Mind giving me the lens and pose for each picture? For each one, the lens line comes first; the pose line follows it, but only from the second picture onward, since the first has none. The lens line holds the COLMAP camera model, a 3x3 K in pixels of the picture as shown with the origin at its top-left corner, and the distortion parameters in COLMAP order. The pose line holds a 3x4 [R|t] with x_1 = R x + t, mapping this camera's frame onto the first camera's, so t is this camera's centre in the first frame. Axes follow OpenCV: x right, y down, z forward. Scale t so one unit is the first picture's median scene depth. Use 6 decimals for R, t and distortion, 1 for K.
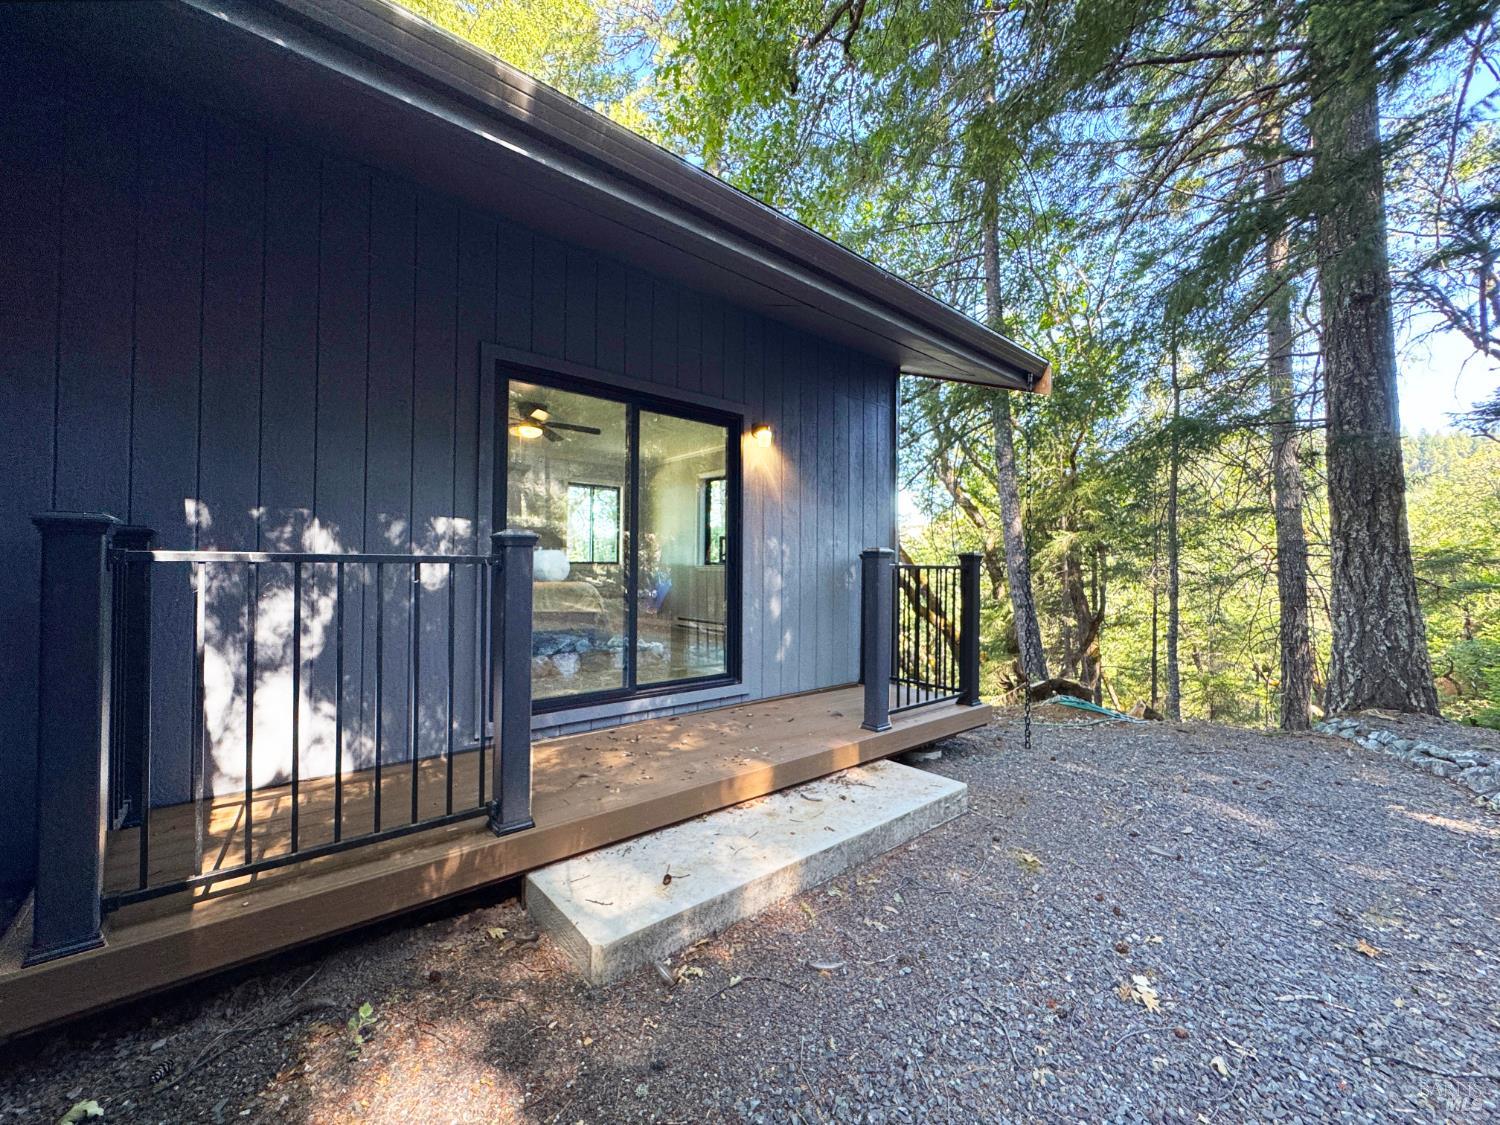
lens RADIAL K [[599.7, 0, 750.0], [0, 599.7, 560.3], [0, 0, 1]] dist [-0.000570, 0.000429]
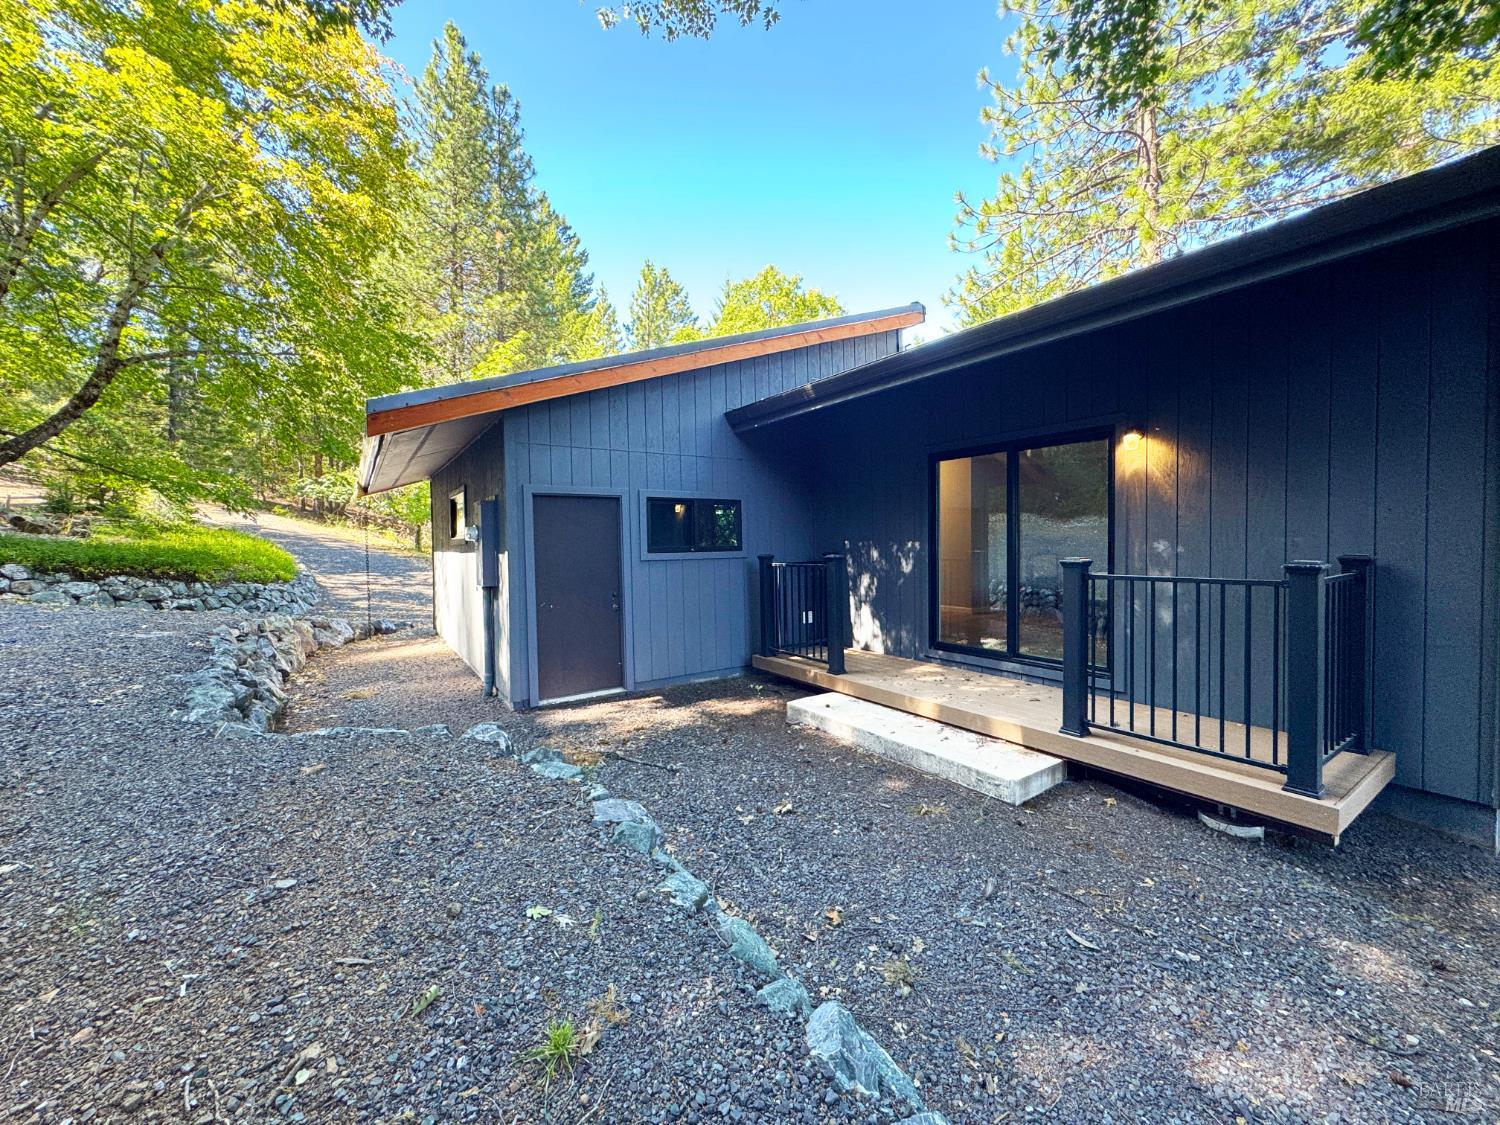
lens RADIAL K [[599.7, 0, 750.0], [0, 599.7, 560.3], [0, 0, 1]] dist [-0.000570, 0.000429]
pose [[-0.120050, 0.029546, -0.992328, 1.770518], [0.029275, 0.999228, 0.026209, -0.084264], [0.992336, -0.025904, -0.120823, 0.789928]]
